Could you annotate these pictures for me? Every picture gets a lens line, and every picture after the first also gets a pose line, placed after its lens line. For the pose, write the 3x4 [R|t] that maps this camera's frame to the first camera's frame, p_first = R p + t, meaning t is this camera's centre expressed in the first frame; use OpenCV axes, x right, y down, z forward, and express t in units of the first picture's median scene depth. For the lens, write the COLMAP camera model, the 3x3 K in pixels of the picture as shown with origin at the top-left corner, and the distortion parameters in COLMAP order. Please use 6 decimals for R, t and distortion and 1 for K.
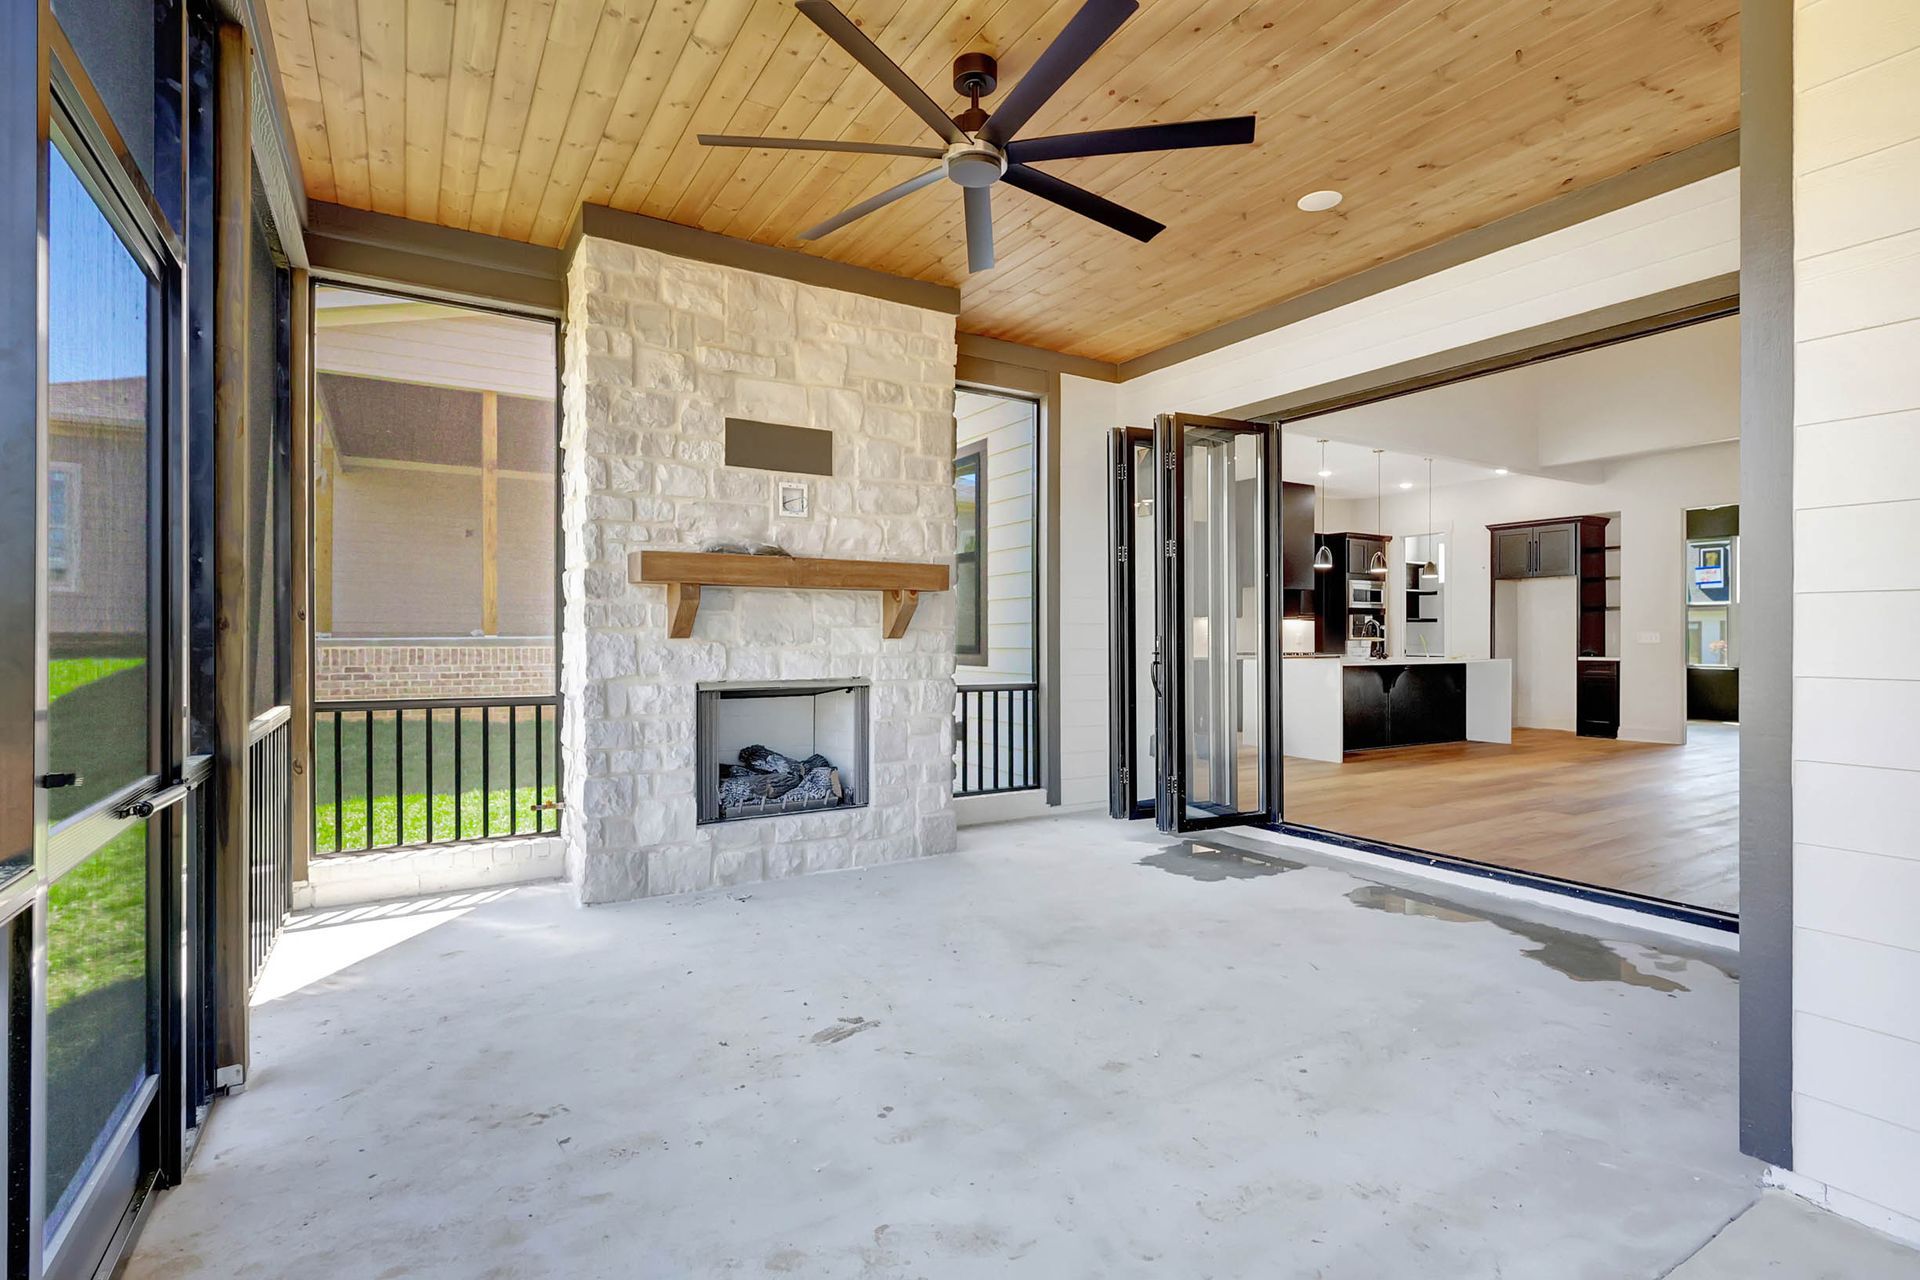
lens RADIAL K [[906.5, 0, 960.6], [0, 906.5, 638.7], [0, 0, 1]] dist [0.002988, 0.000960]
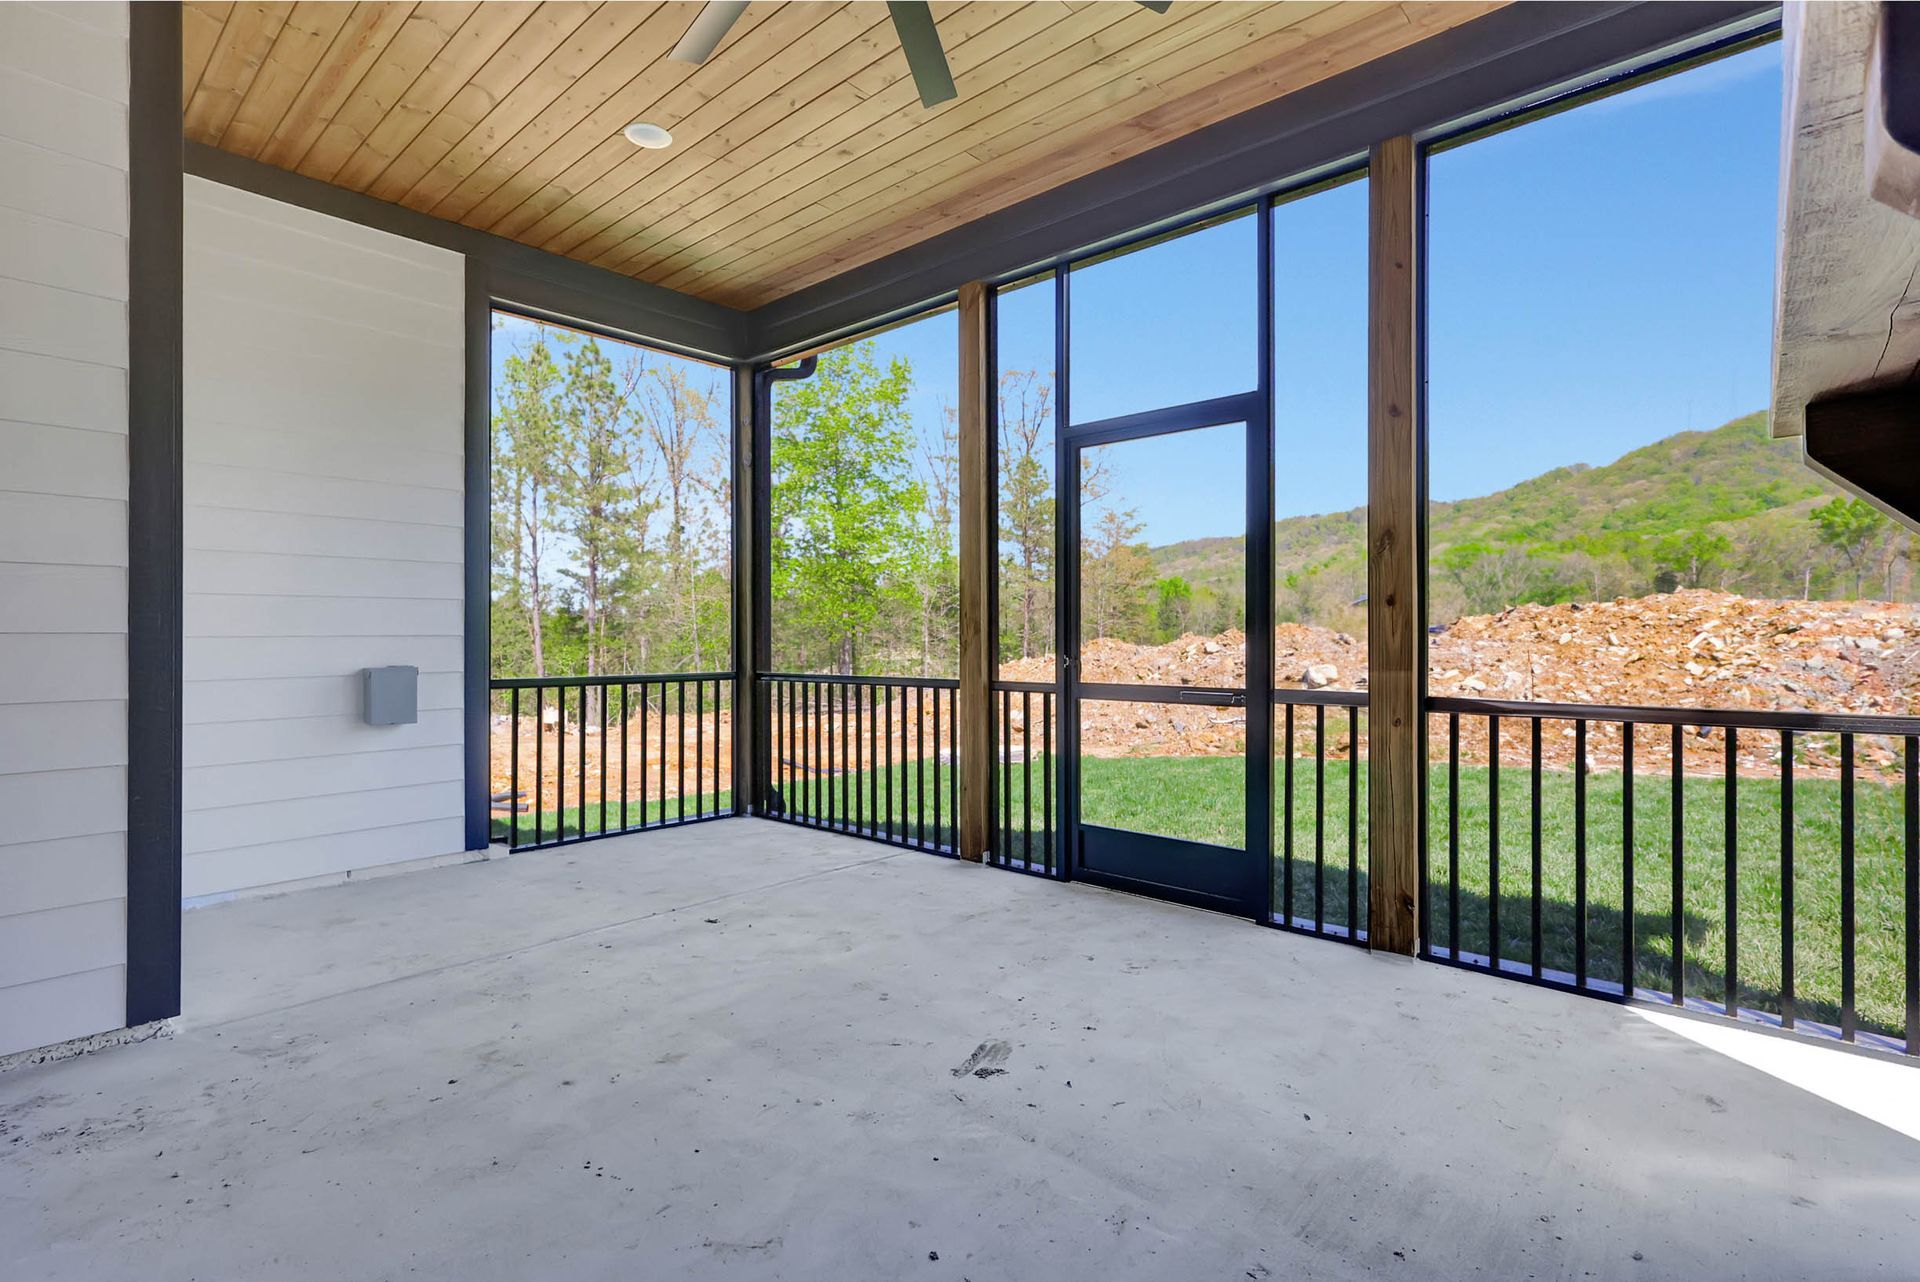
lens RADIAL K [[906.5, 0, 957.9], [0, 906.5, 641.4], [0, 0, 1]] dist [0.002988, 0.000960]
pose [[-0.956465, -0.003502, -0.291827, 0.124585], [-0.002401, 0.999989, -0.004130, 0.036169], [0.291838, -0.003249, -0.956462, 1.528843]]
